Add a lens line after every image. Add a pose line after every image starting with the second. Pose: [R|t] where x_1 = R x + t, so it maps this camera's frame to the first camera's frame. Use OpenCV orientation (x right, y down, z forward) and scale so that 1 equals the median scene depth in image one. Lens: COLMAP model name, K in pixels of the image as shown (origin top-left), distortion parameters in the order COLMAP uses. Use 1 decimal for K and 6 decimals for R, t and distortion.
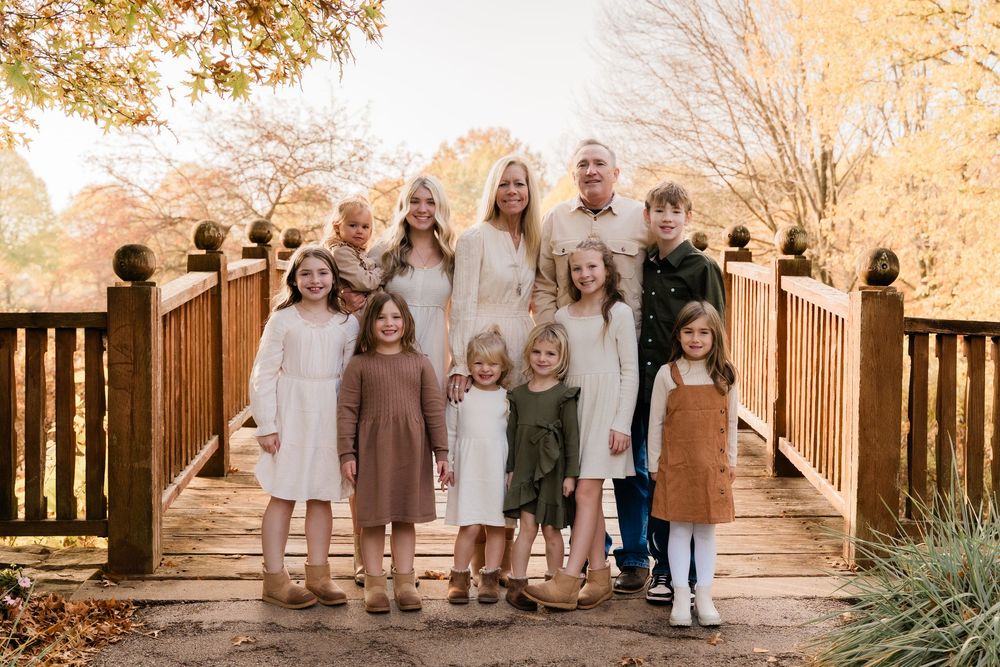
lens RADIAL K [[1343.0, 0, 500.0], [0, 1343.0, 333.5], [0, 0, 1]] dist [0.190238, 0.001699]
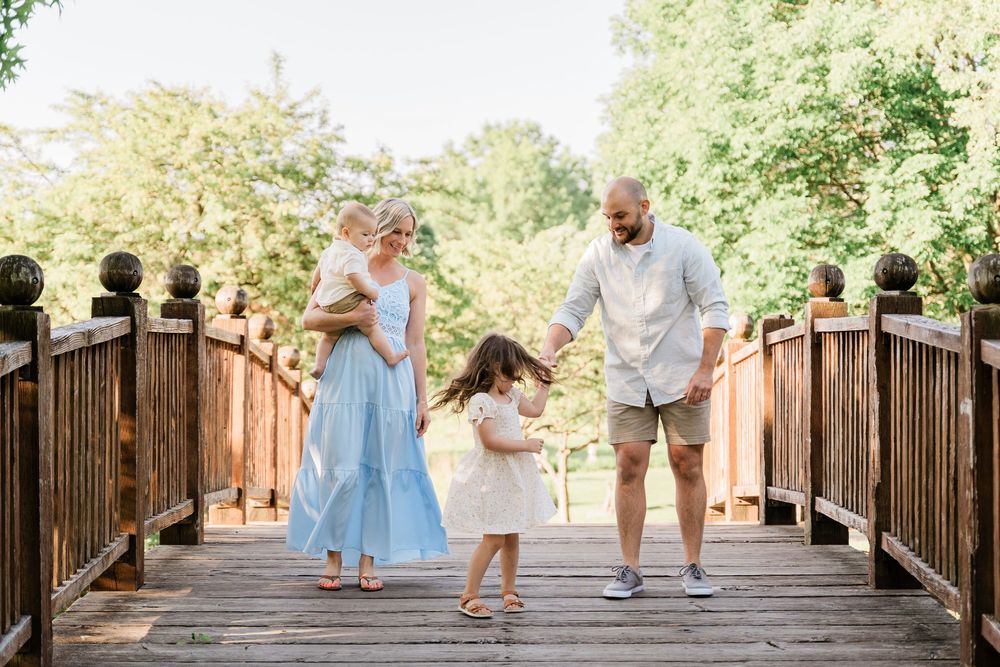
lens RADIAL K [[1757.1, 0, 500.0], [0, 1757.1, 333.5], [0, 0, 1]] dist [-0.010001, -0.017025]
pose [[0.999674, -0.009874, -0.023535, 0.016135], [0.008974, 0.999235, -0.038053, -0.016391], [0.023893, 0.037829, 0.998999, 0.215437]]
